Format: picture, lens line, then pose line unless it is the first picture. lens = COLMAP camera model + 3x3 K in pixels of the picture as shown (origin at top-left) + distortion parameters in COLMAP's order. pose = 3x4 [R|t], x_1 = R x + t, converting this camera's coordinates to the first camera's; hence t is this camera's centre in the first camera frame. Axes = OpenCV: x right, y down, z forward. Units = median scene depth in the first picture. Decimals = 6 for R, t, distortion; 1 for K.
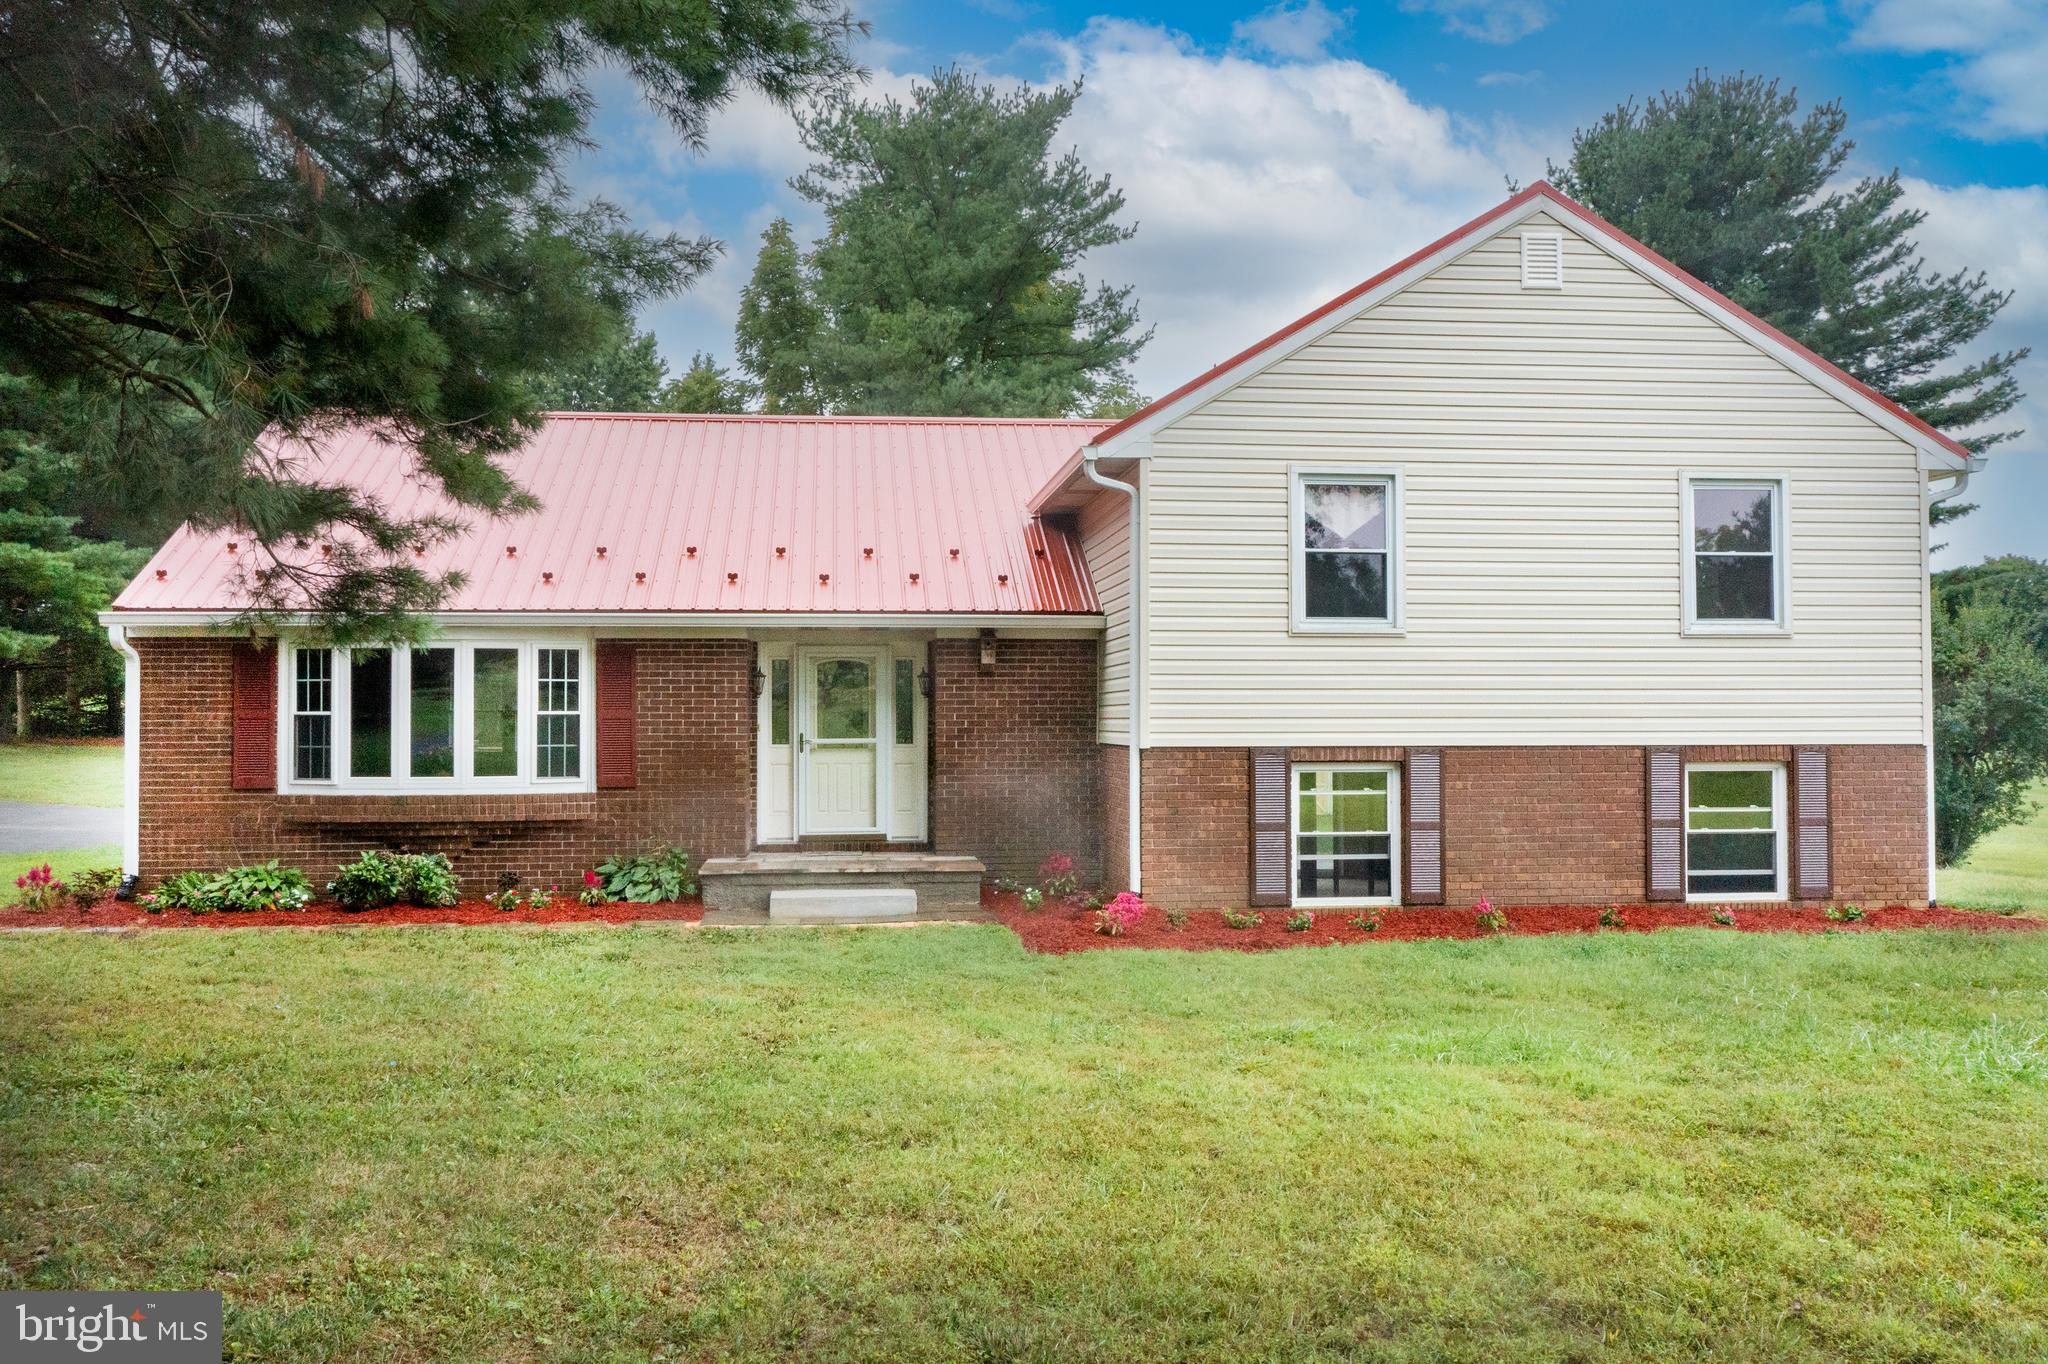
lens RADIAL K [[1710.0, 0, 1087.5], [0, 1710.0, 656.5], [0, 0, 1]] dist [-0.003297, -0.002114]
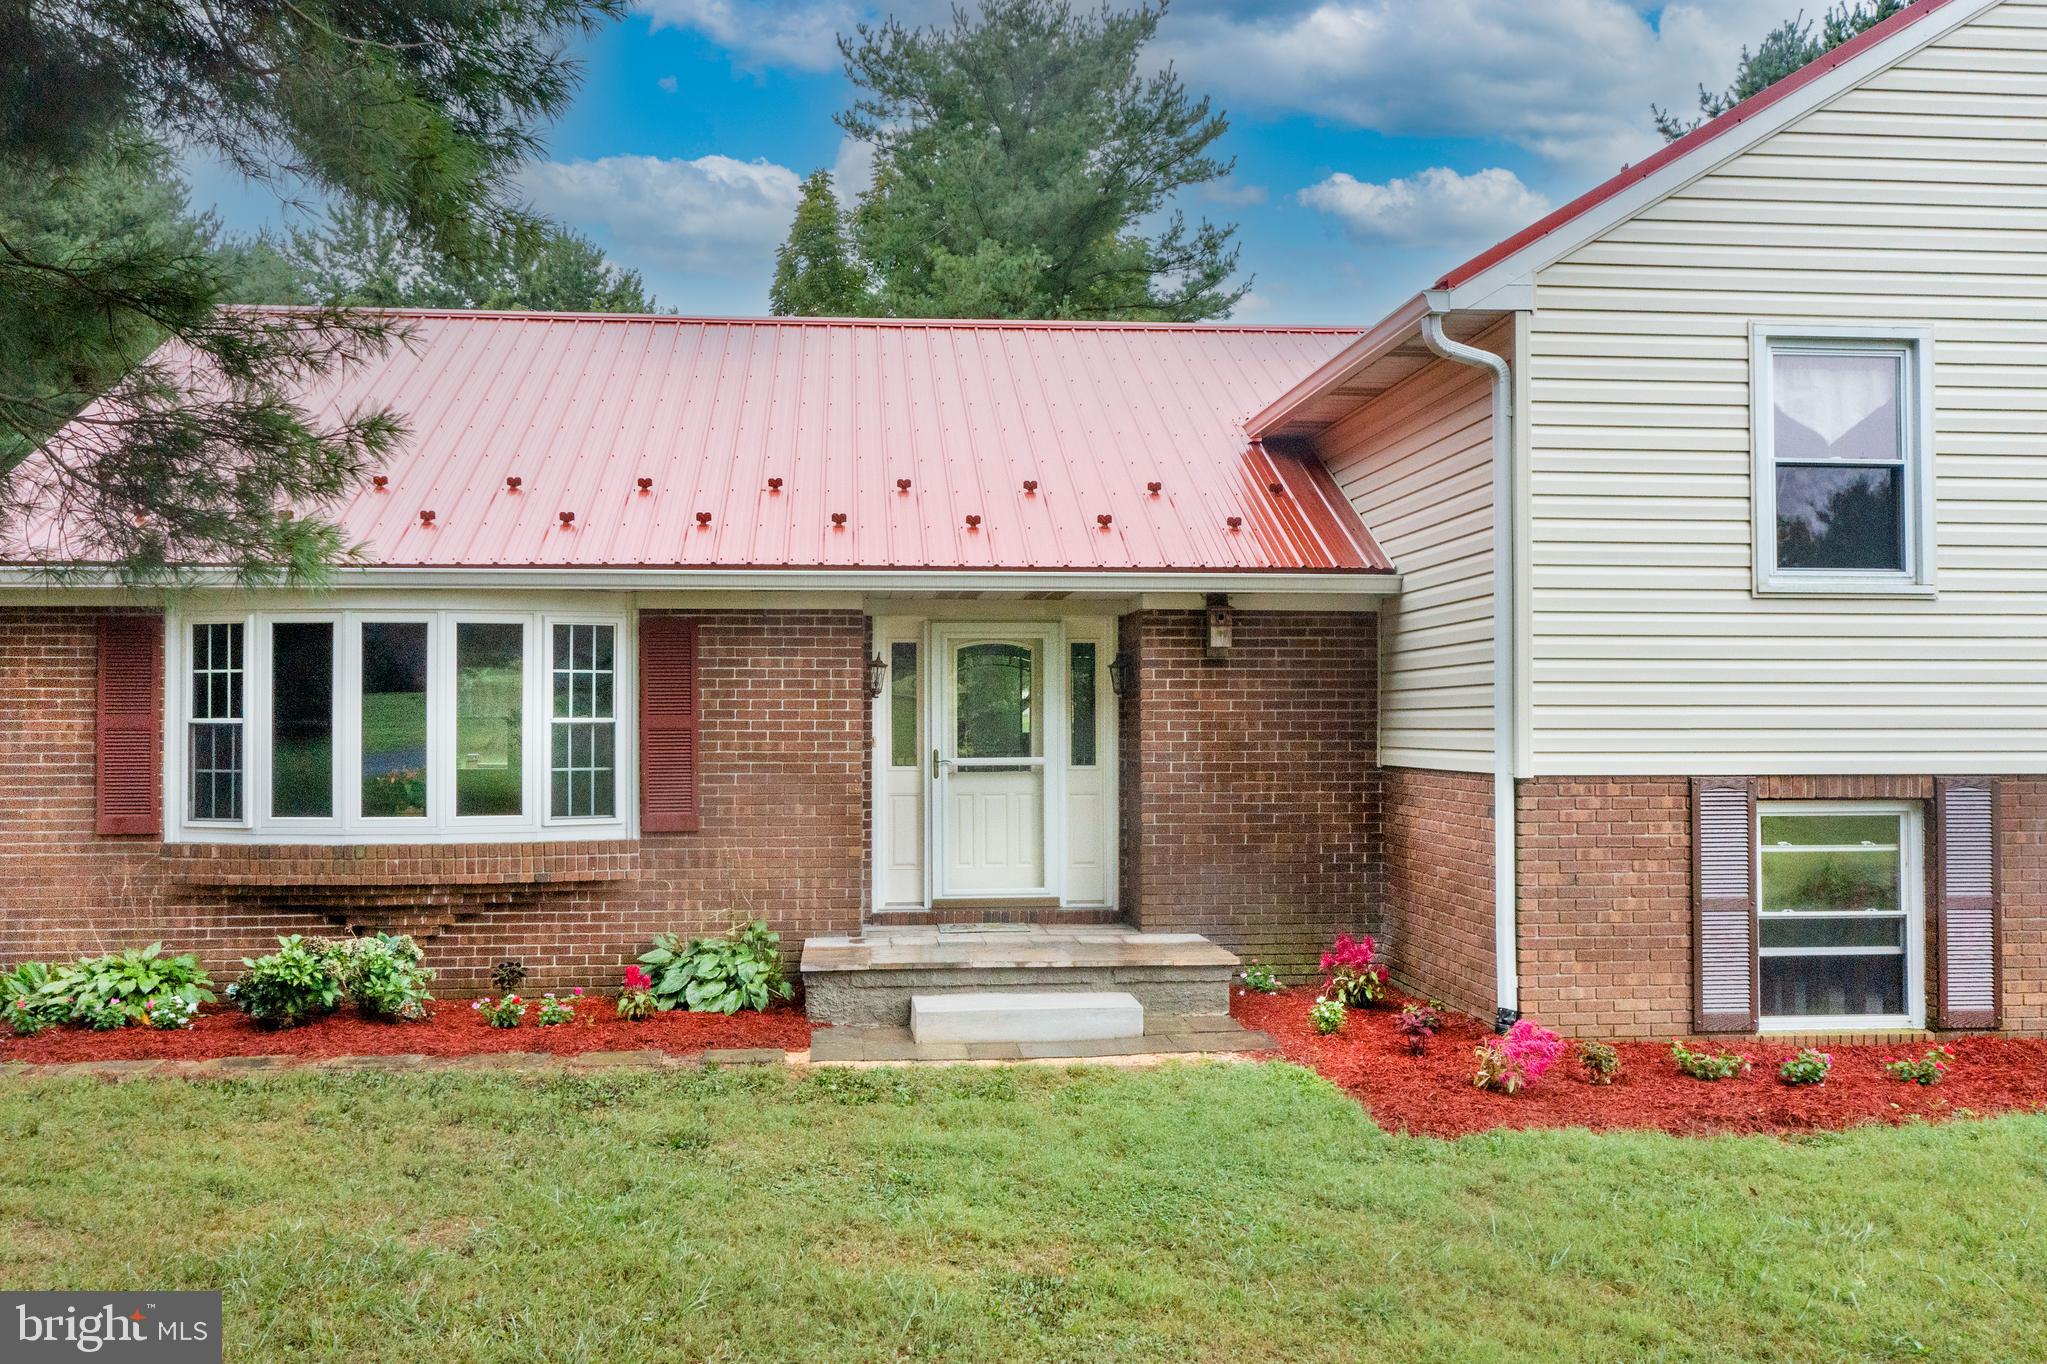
lens RADIAL K [[1662.6, 0, 1044.1], [0, 1662.6, 658.7], [0, 0, 1]] dist [0.002856, 0.006971]
pose [[0.999736, -0.000366, -0.022986, -0.116114], [0.000291, 0.999995, -0.003244, 0.011279], [0.022987, 0.003237, 0.999731, 0.359079]]
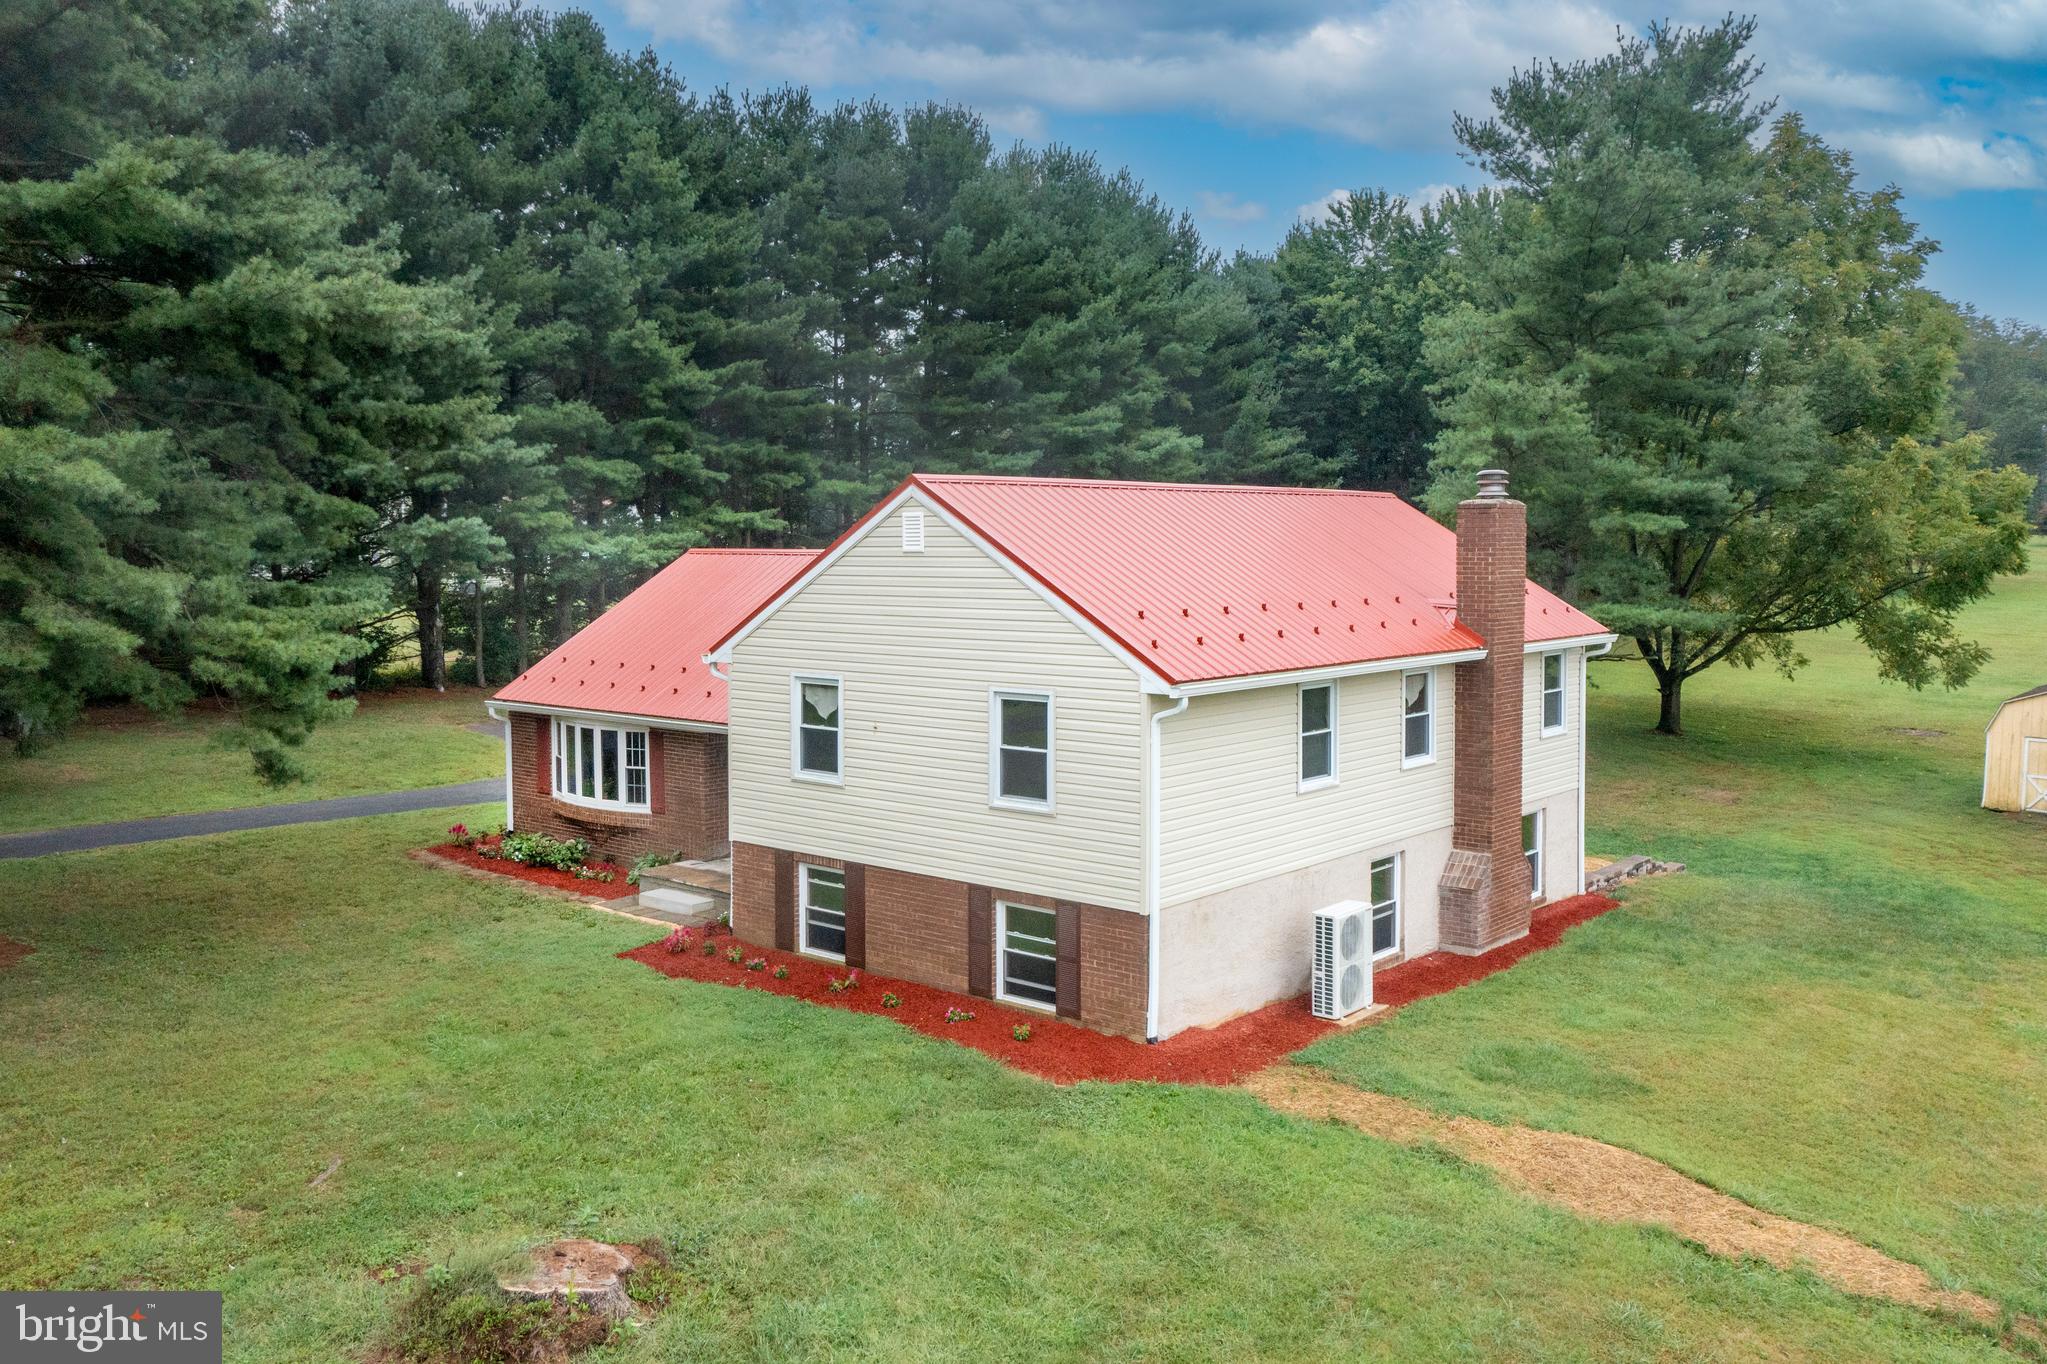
lens RADIAL K [[1709.2, 0, 1087.0], [0, 1709.2, 656.5], [0, 0, 1]] dist [-0.003297, -0.002114]
pose [[0.699570, 0.057028, -0.712285, 1.298307], [0.010352, 0.995897, 0.089902, -0.240928], [0.714489, -0.070267, 0.696109, 0.110974]]
